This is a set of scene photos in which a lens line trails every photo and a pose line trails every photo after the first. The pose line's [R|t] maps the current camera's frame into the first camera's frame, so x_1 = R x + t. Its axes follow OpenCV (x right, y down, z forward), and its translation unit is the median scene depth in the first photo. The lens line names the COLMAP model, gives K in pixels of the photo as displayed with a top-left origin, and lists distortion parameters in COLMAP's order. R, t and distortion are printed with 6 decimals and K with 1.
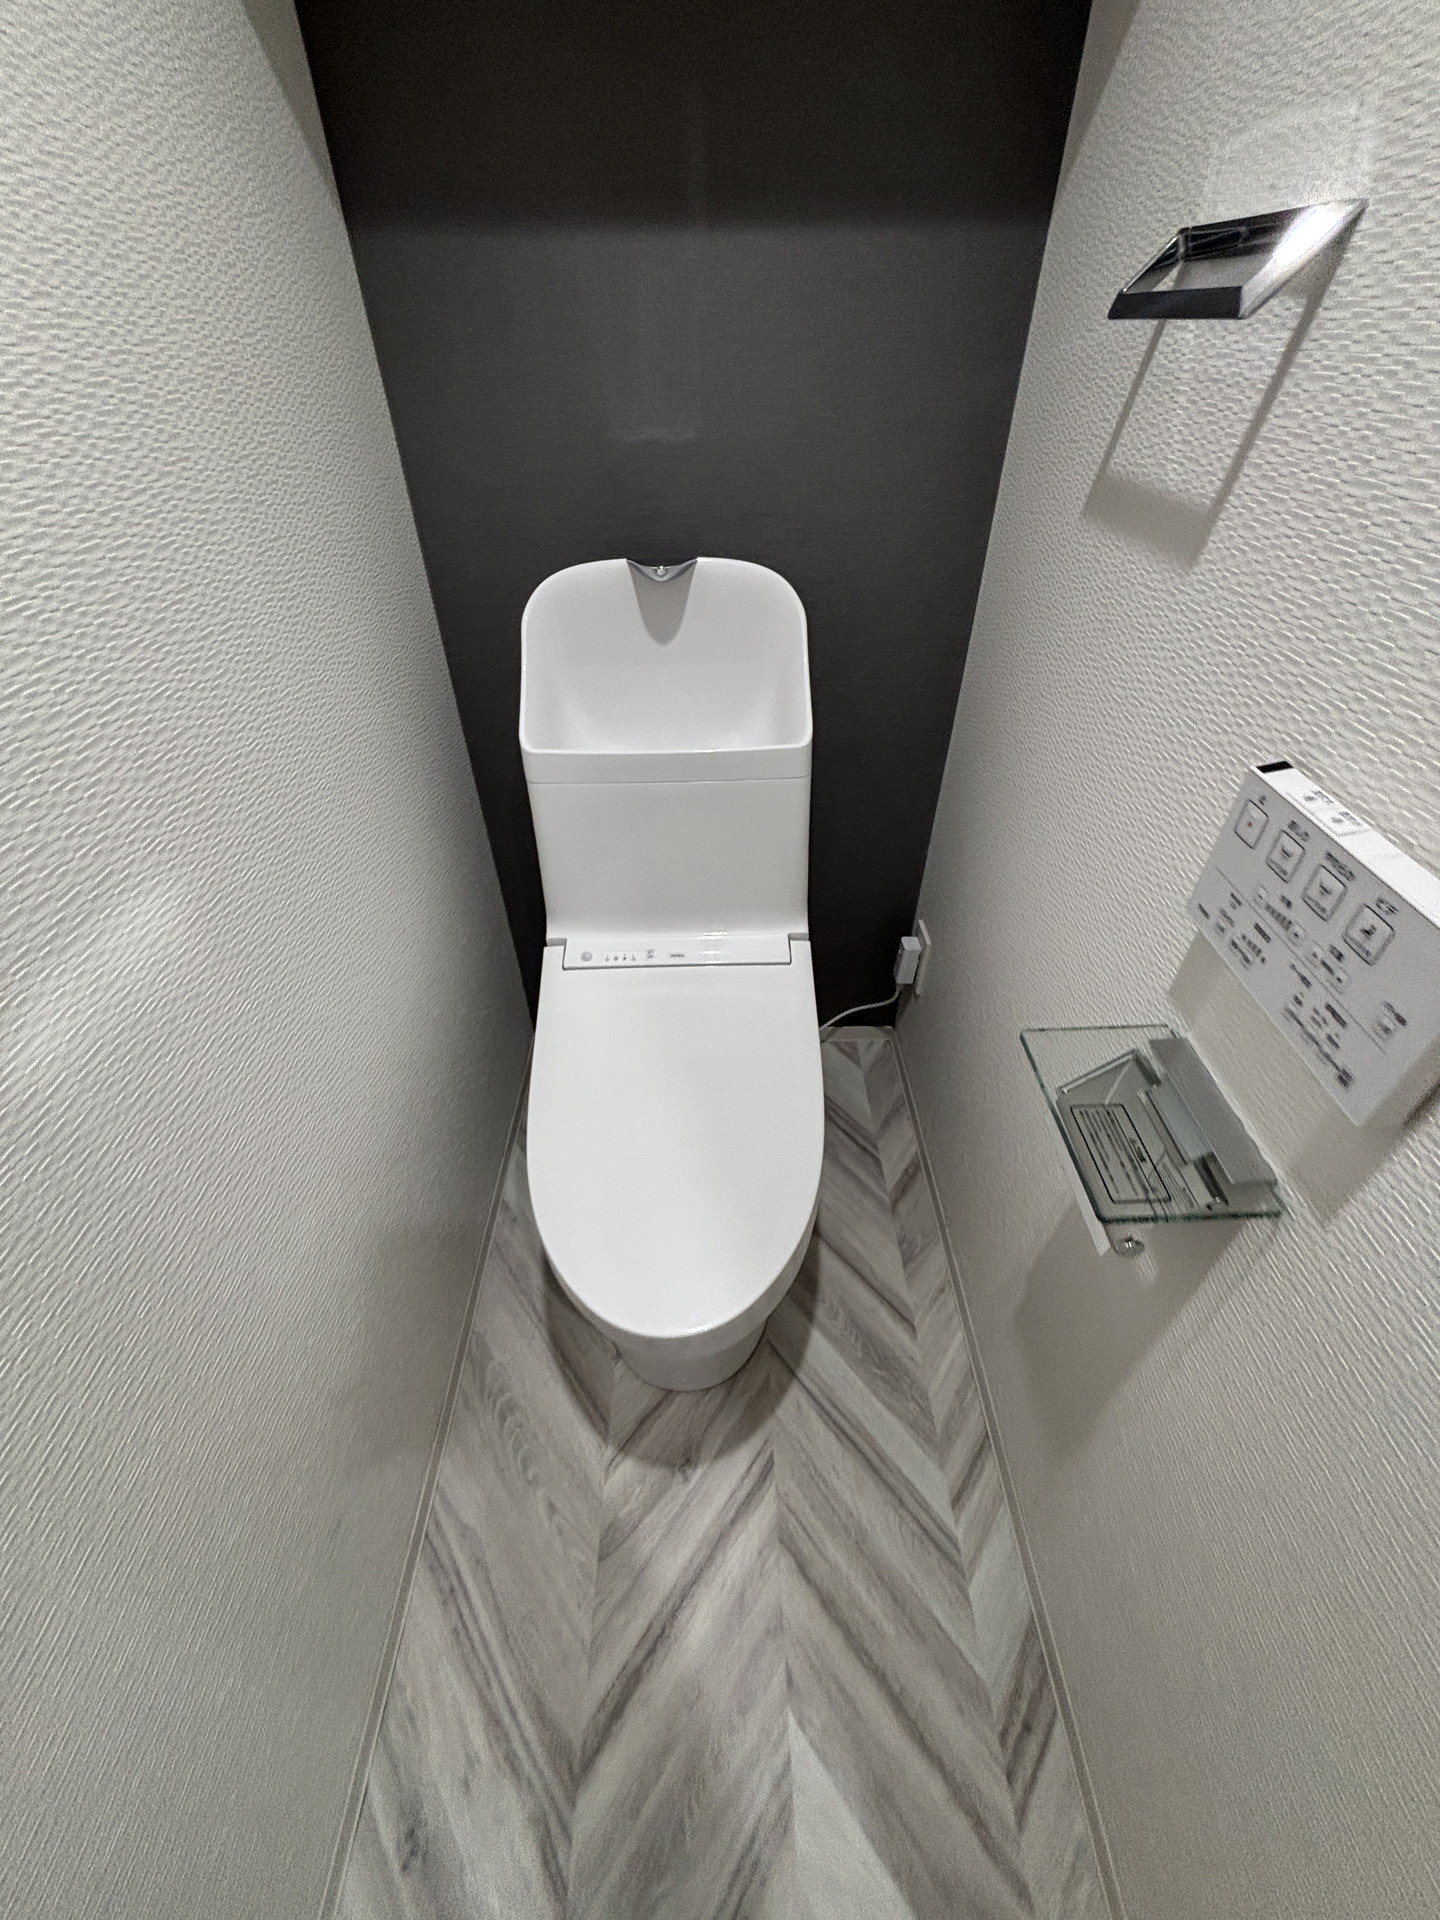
lens RADIAL K [[774.9, 0, 718.7], [0, 774.9, 962.8], [0, 0, 1]] dist [0.004136, 0.001262]
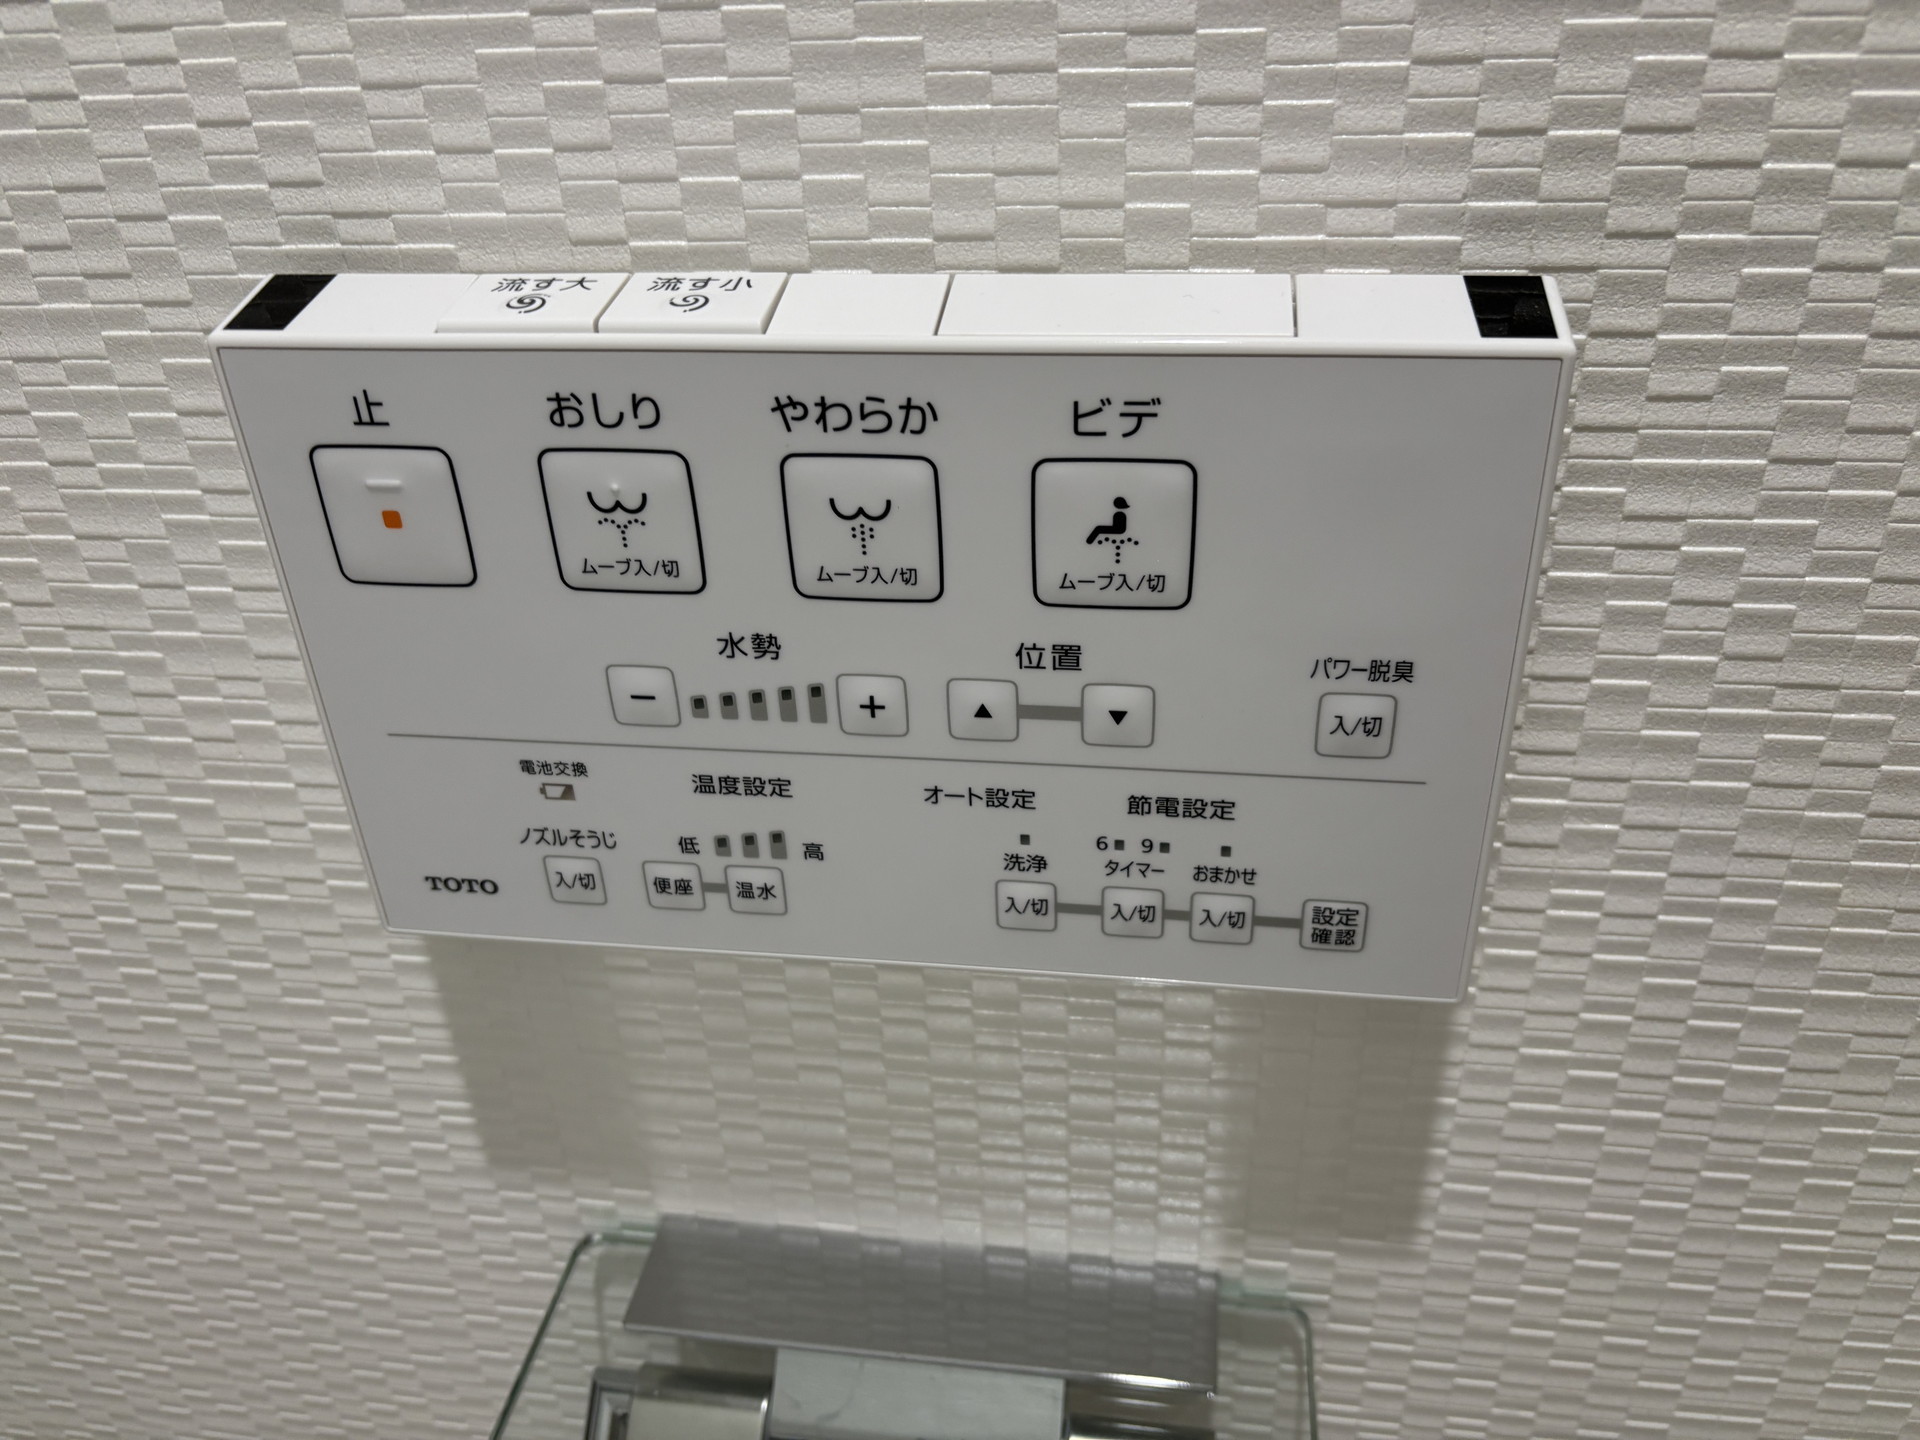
lens RADIAL K [[1438.1, 0, 964.7], [0, 1438.1, 725.2], [0, 0, 1]] dist [-0.004138, -0.005051]
pose [[0.147682, -0.487293, 0.860660, 0.305924], [0.660835, 0.696061, 0.280706, -0.150509], [-0.735858, 0.527299, 0.424817, 0.758202]]
